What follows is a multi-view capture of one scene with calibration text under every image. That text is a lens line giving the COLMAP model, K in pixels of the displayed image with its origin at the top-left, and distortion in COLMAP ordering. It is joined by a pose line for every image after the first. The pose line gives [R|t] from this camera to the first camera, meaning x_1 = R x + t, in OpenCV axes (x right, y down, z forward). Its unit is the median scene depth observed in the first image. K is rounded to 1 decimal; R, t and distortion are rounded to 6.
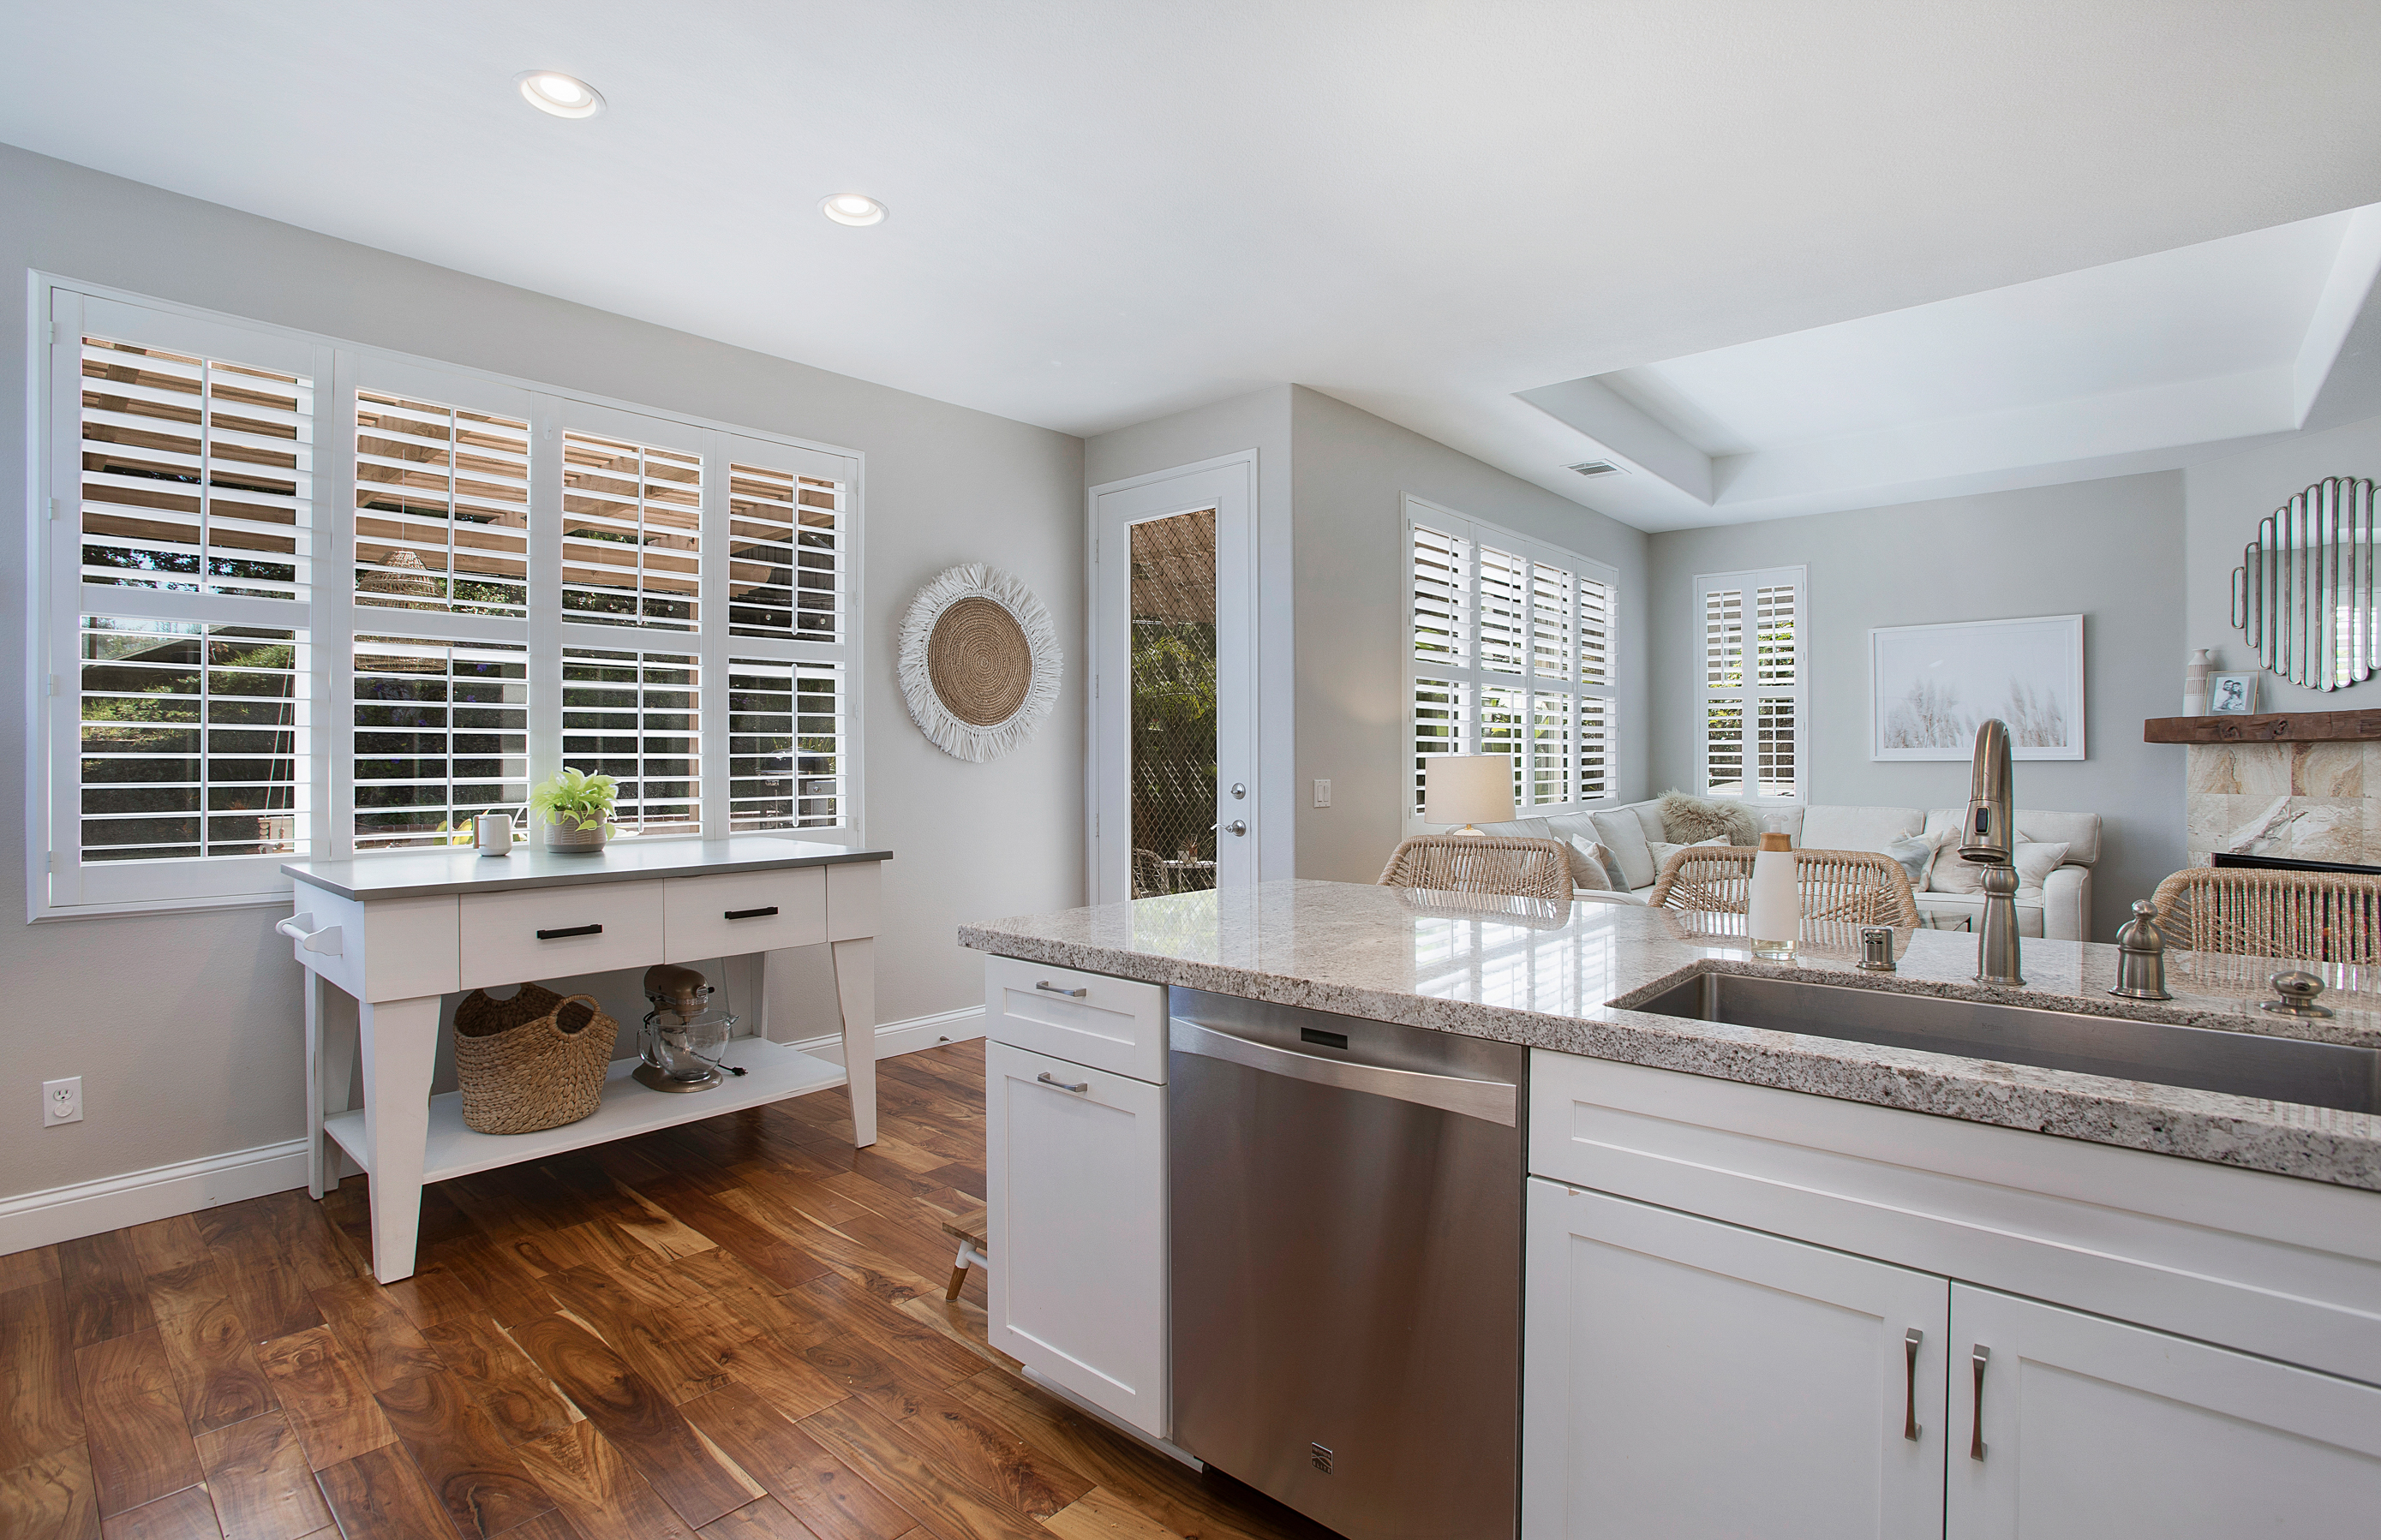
lens RADIAL K [[1096.3, 0, 1097.0], [0, 1096.3, 769.5], [0, 0, 1]] dist [-0.041715, 0.002386]
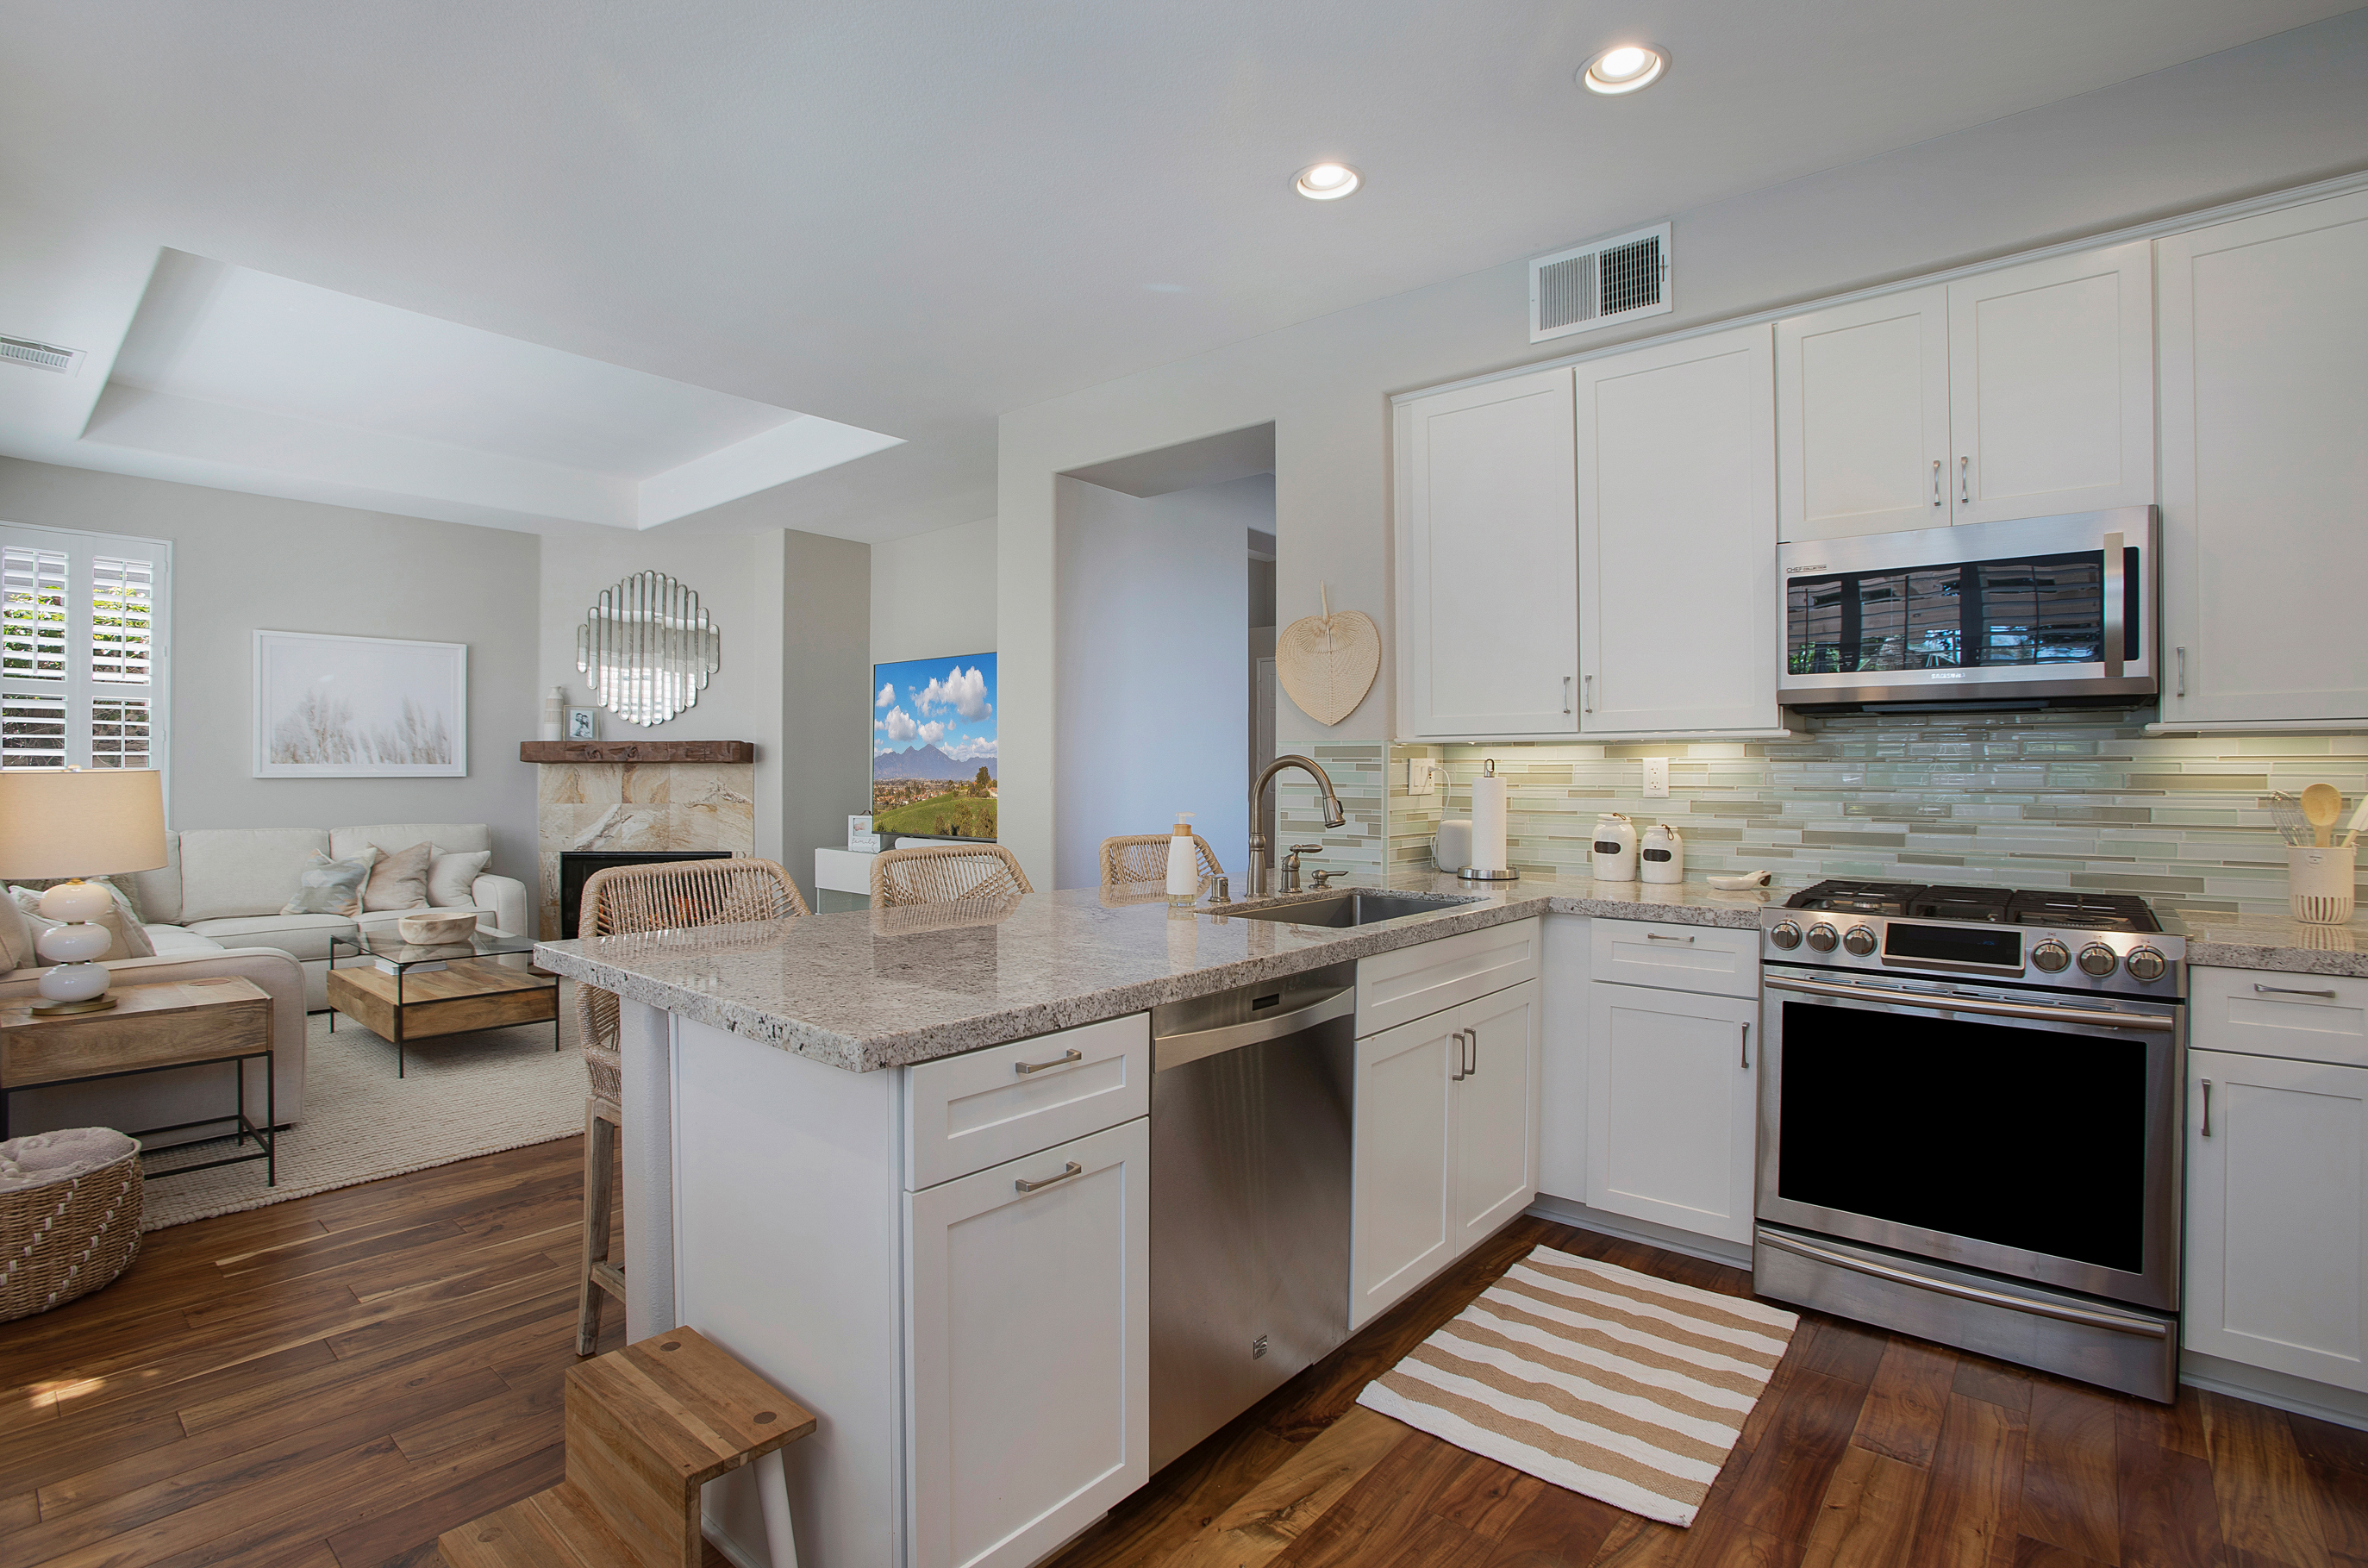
lens RADIAL K [[1131.3, 0, 1201.6], [0, 1131.3, 781.4], [0, 0, 1]] dist [-0.045802, 0.008901]
pose [[-0.066863, -0.003108, 0.997757, -0.321582], [0.007617, 0.999964, 0.003625, -0.002716], [-0.997733, 0.007842, -0.066837, 0.349758]]
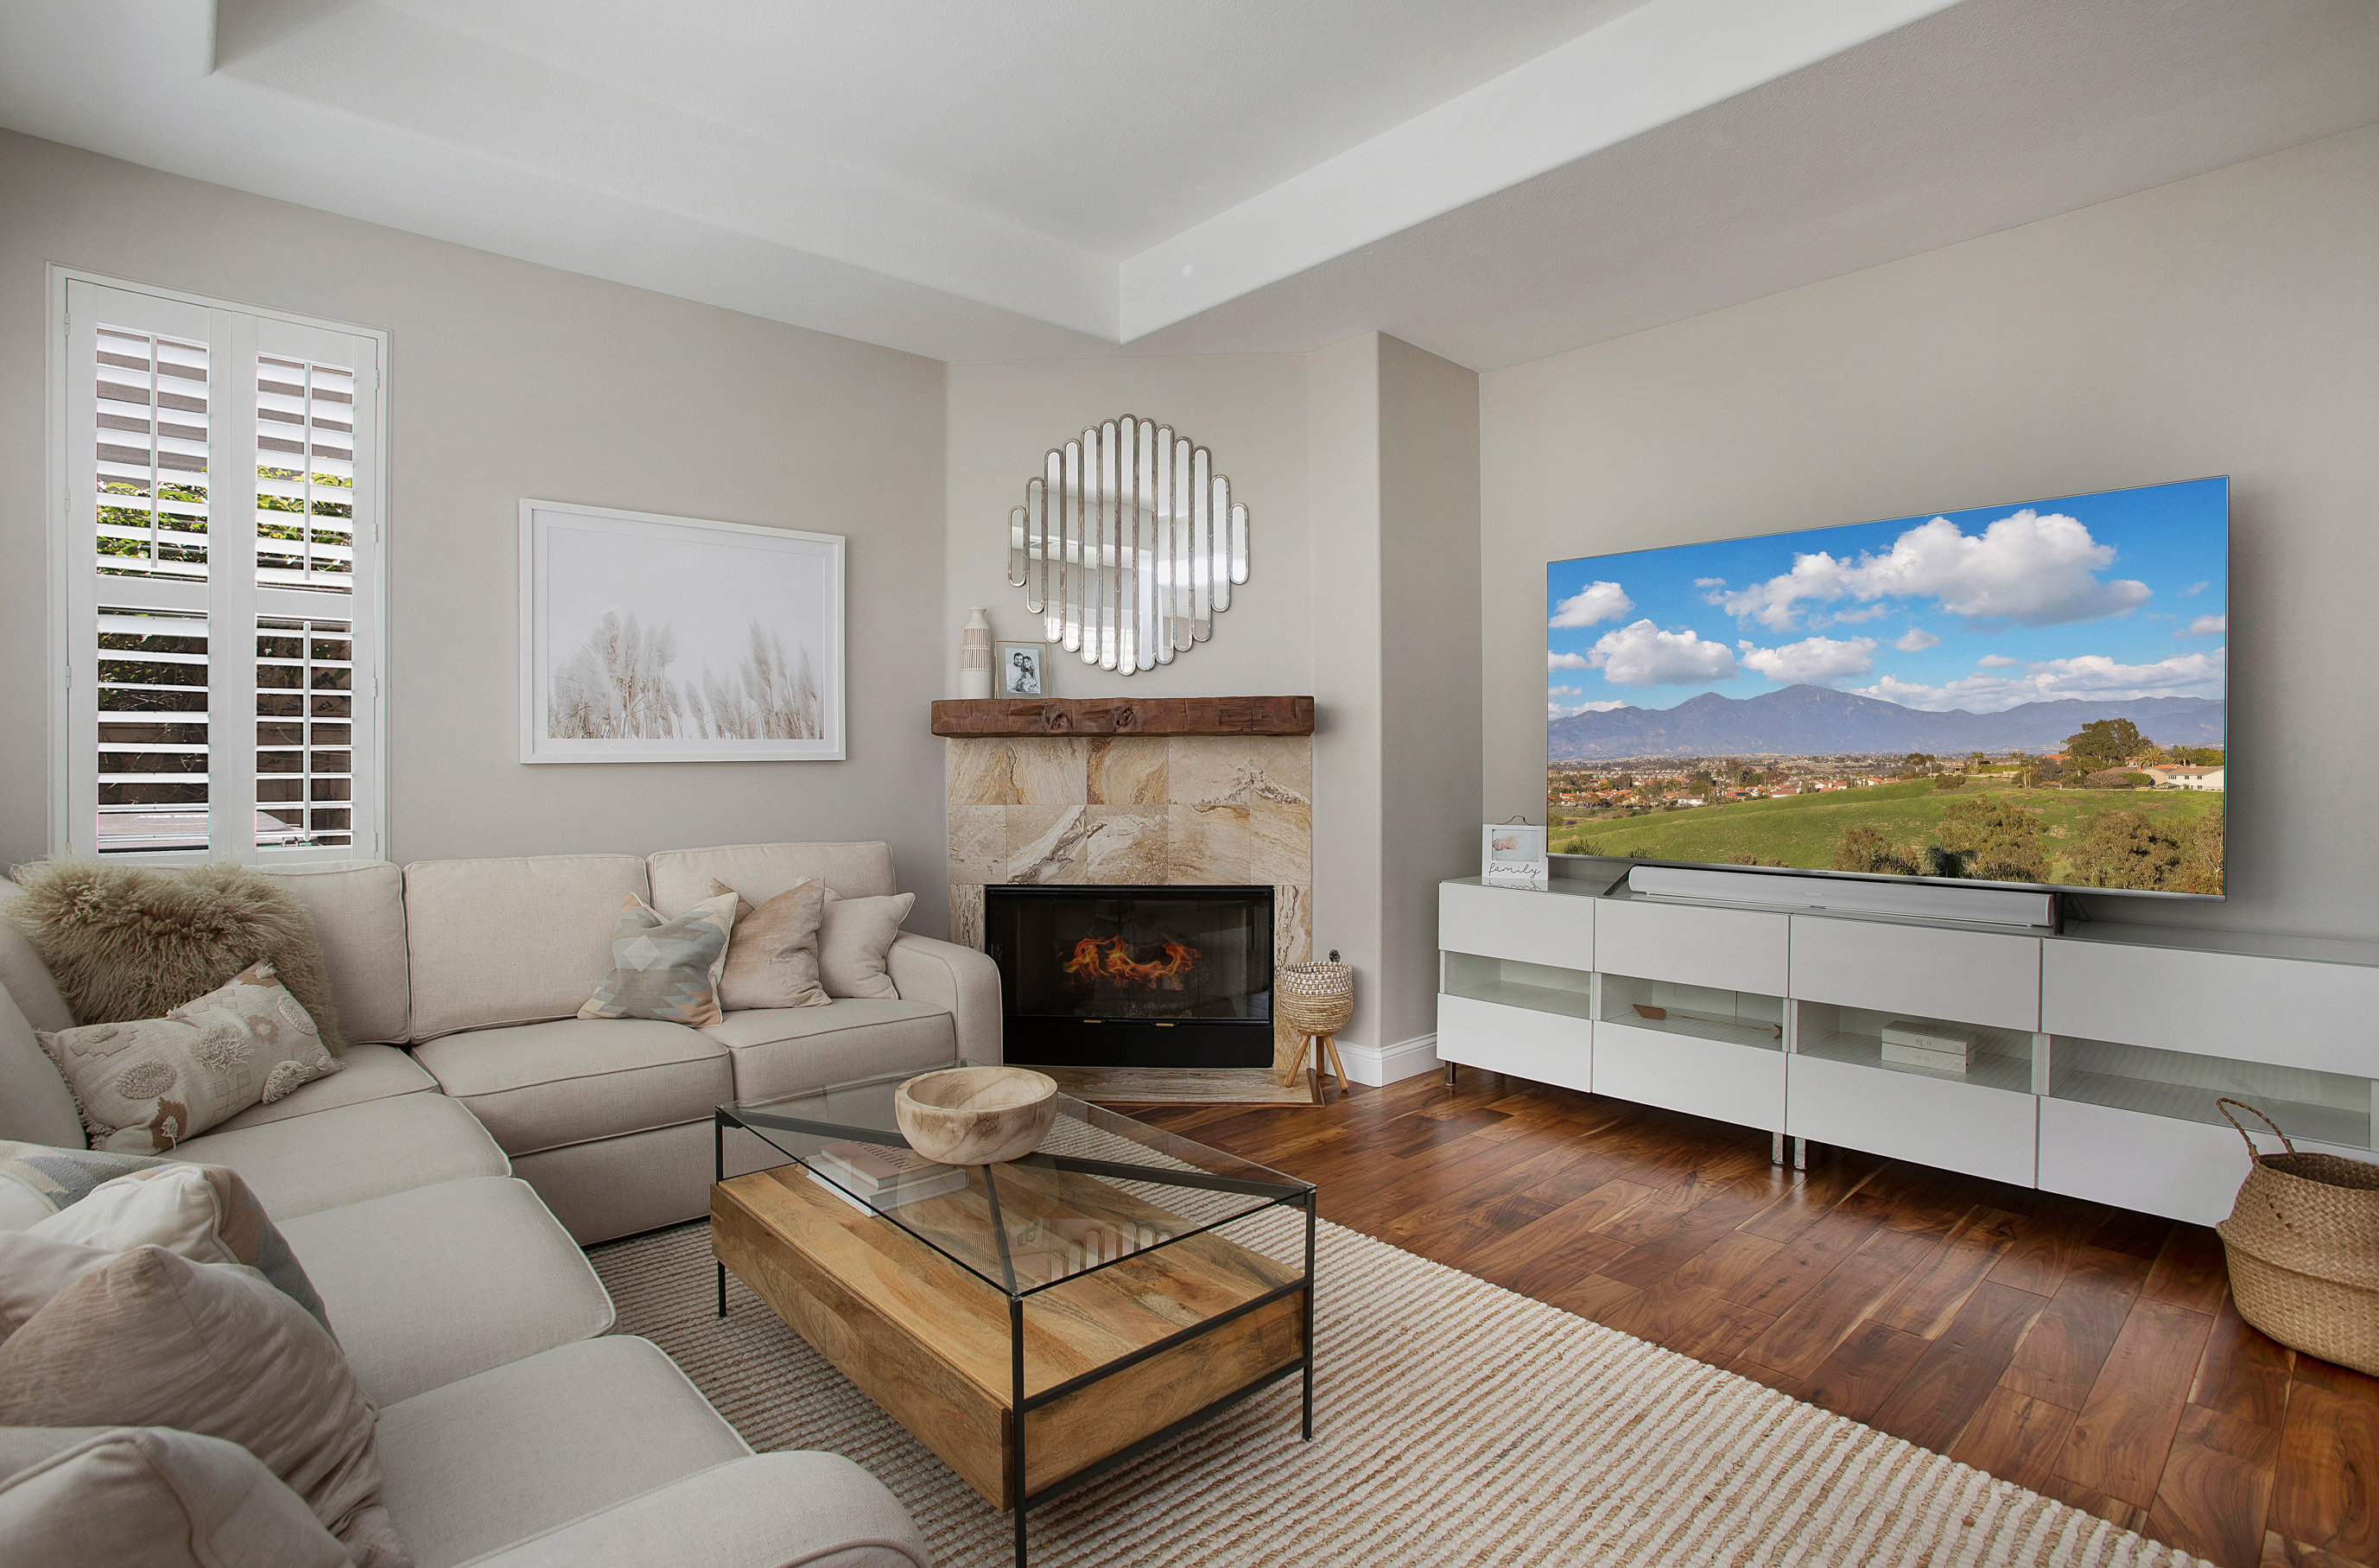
lens RADIAL K [[1136.7, 0, 1186.9], [0, 1136.7, 765.8], [0, 0, 1]] dist [-0.045802, 0.008901]
pose [[0.066652, 0.002199, 0.997774, 0.286682], [0.014789, 0.999886, -0.003192, -0.000399], [-0.997667, 0.014969, 0.066612, 0.849823]]
